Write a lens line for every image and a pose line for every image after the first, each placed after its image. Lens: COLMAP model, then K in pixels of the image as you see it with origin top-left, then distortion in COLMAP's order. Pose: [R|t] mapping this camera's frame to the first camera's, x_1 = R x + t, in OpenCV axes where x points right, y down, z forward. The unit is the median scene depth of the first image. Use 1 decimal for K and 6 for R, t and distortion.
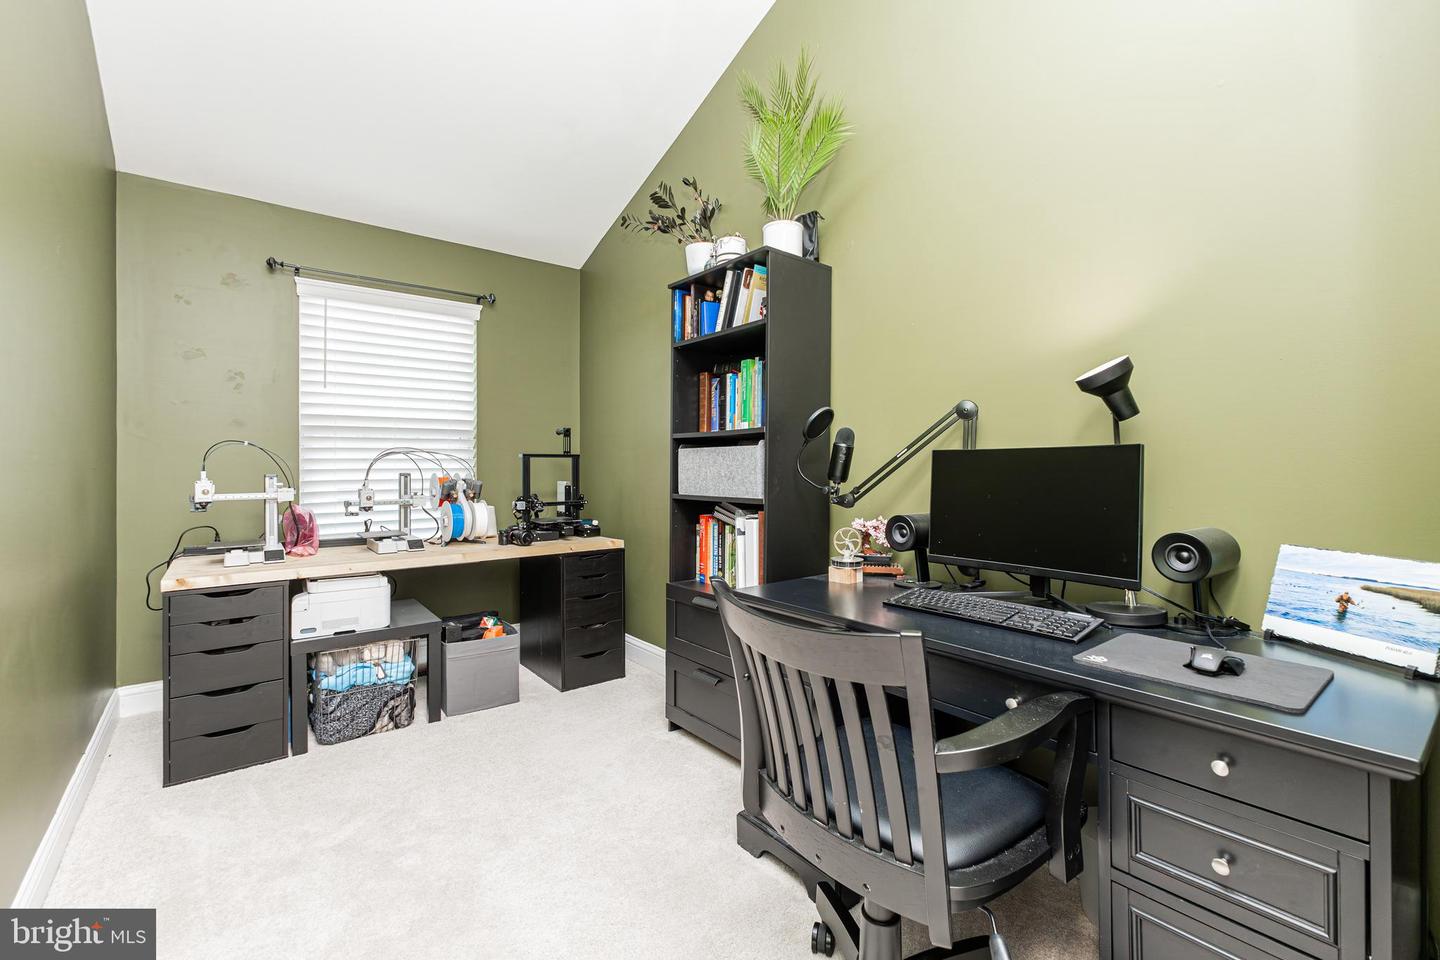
lens RADIAL K [[620.4, 0, 731.7], [0, 620.4, 470.9], [0, 0, 1]] dist [-0.000169, -0.000139]
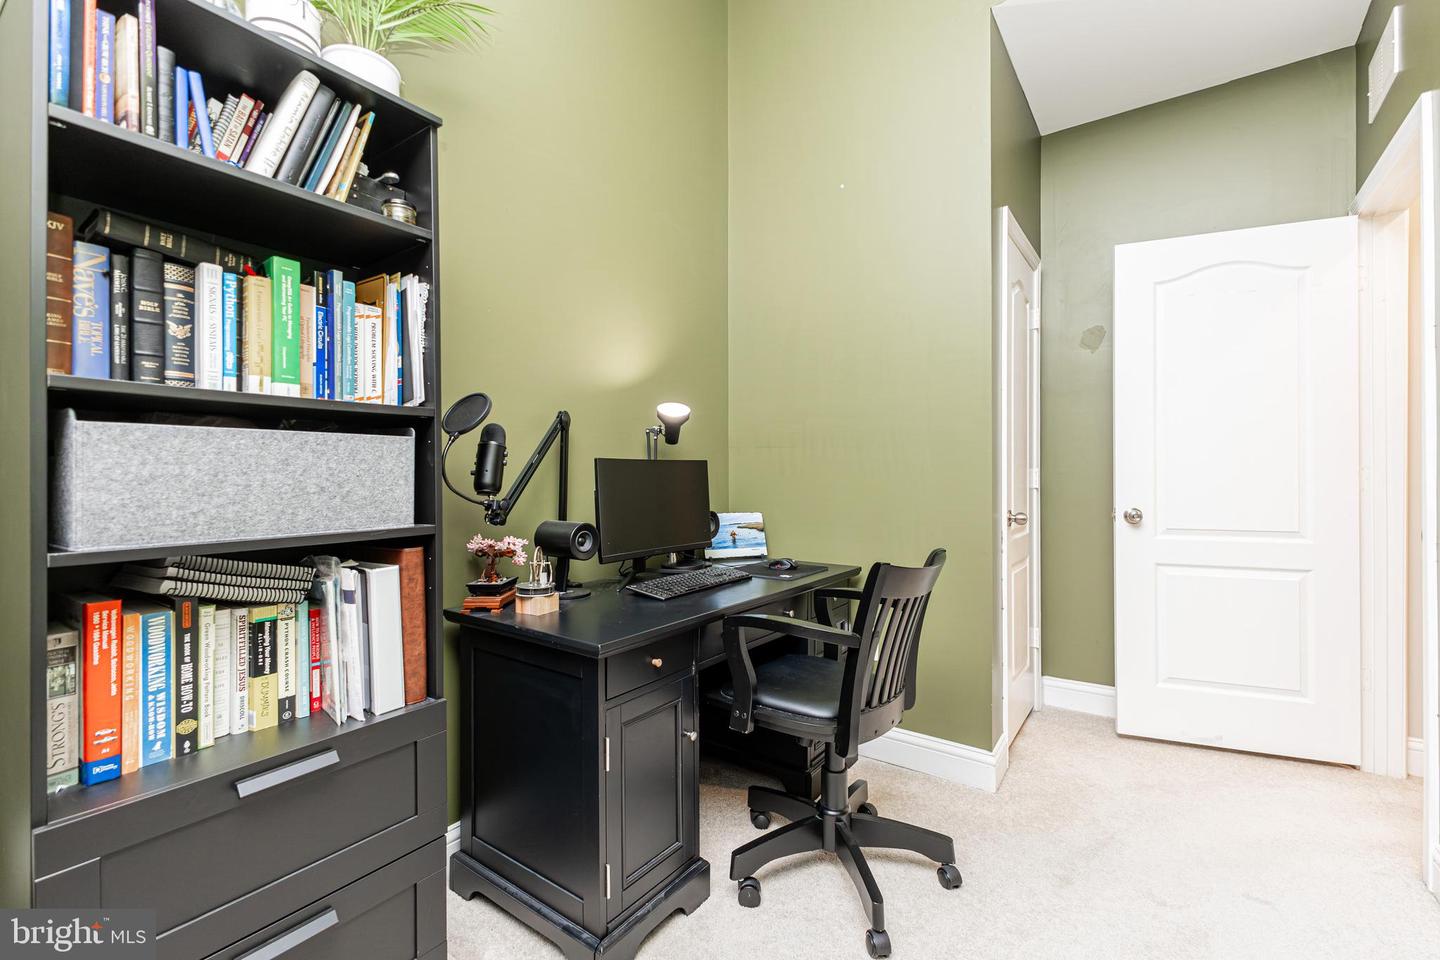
lens RADIAL K [[620.4, 0, 731.7], [0, 620.4, 470.9], [0, 0, 1]] dist [-0.000169, -0.000139]
pose [[-0.269753, -0.001334, 0.962929, -0.566136], [0.000928, 0.999998, 0.001645, -0.009401], [-0.962929, 0.001337, -0.269751, 0.811290]]
